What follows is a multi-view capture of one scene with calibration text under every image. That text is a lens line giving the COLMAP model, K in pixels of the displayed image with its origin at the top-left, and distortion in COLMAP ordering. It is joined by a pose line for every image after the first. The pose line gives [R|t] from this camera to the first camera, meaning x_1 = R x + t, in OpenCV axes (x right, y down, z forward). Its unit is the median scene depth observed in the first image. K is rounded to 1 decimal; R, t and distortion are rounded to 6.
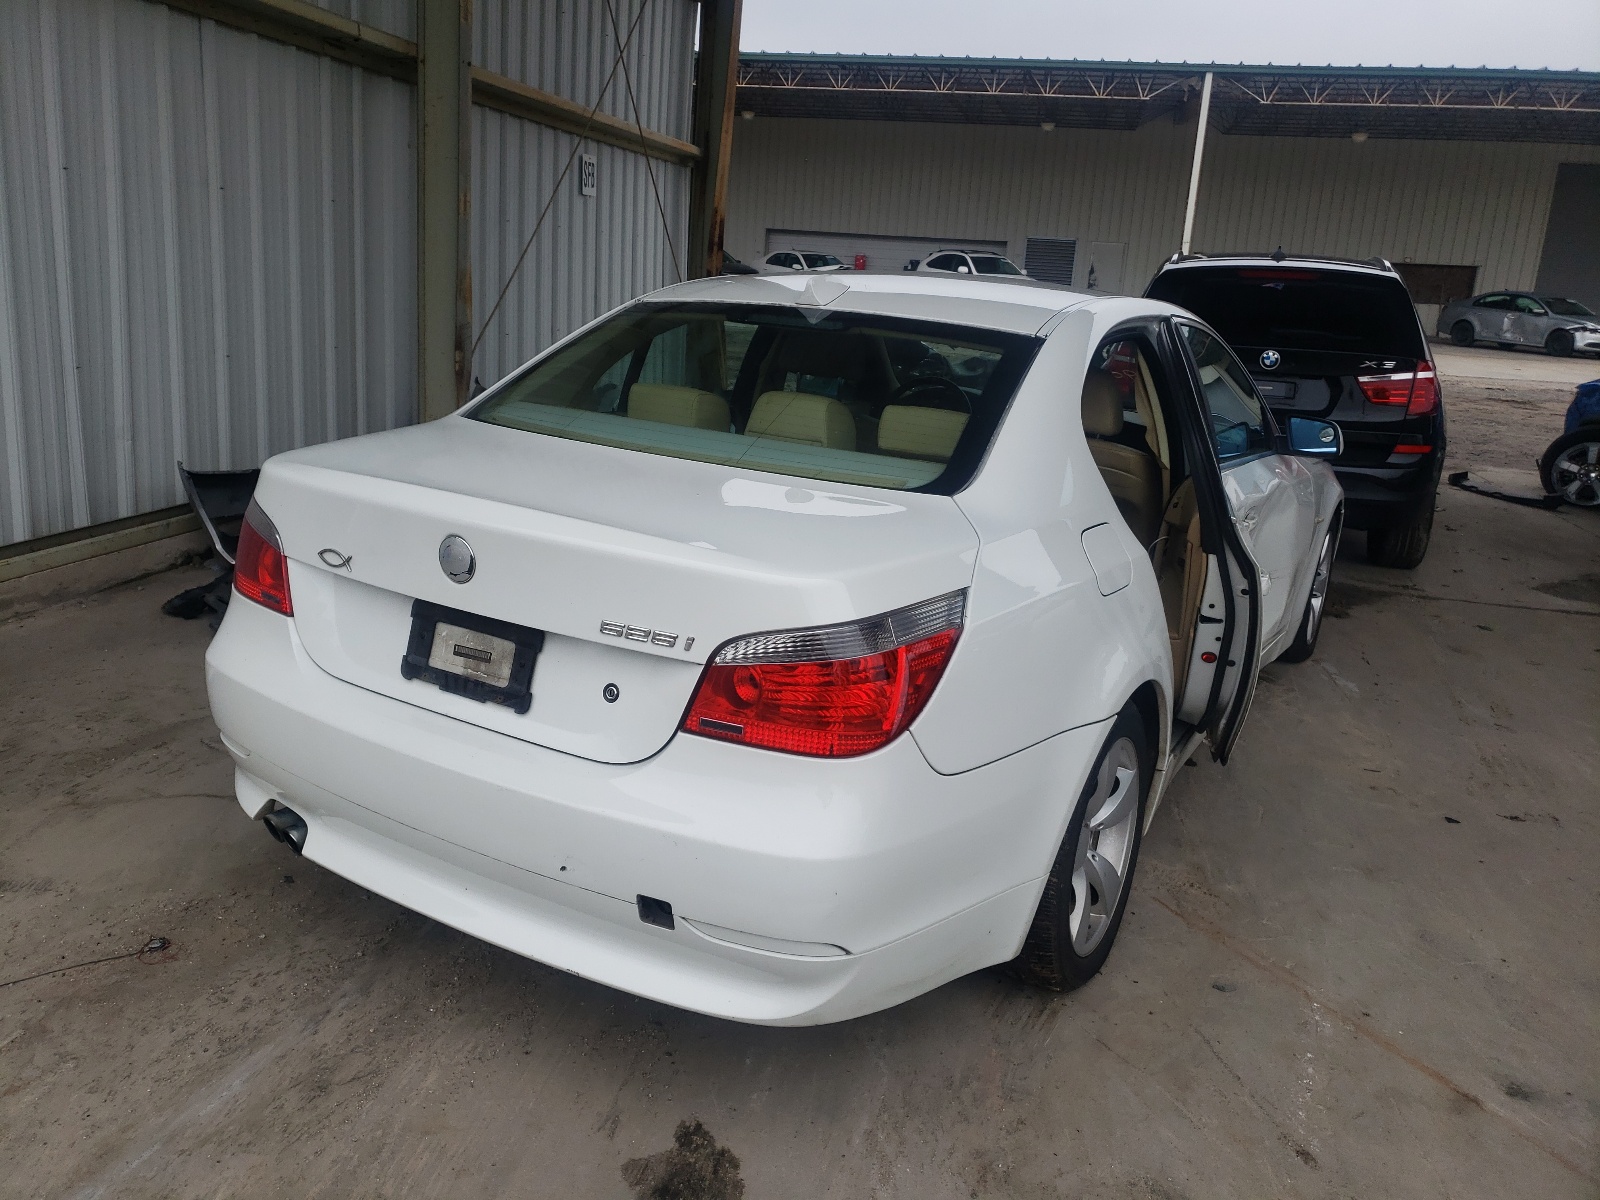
lens RADIAL K [[1270.8, 0, 731.1], [0, 1270.8, 604.5], [0, 0, 1]] dist [0.006140, 0.002592]
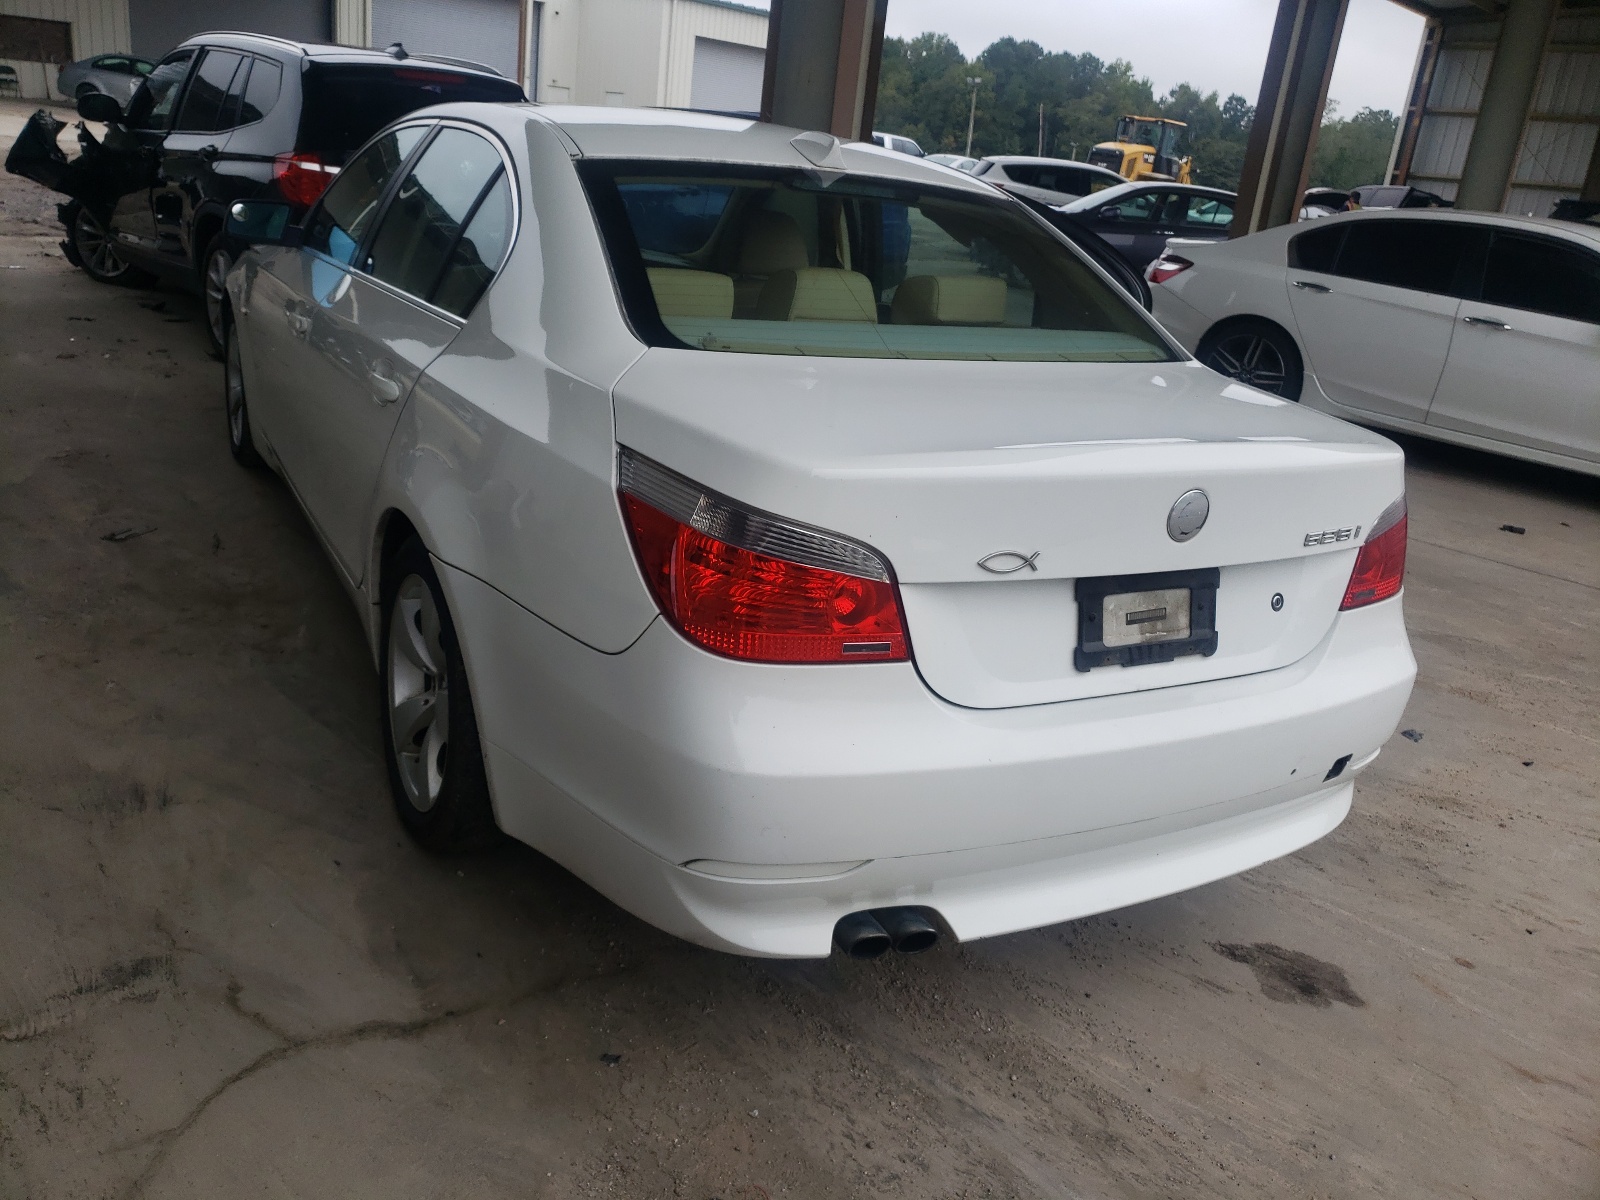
lens RADIAL K [[1256.3, 0, 800.0], [0, 1256.3, 600.0], [0, 0, 1]] dist [-0.008117, 0.004113]
pose [[0.467918, -0.297857, 0.832066, -1.027597], [0.143601, 0.954607, 0.260969, -0.233493], [-0.872027, -0.002627, 0.489451, 0.757745]]
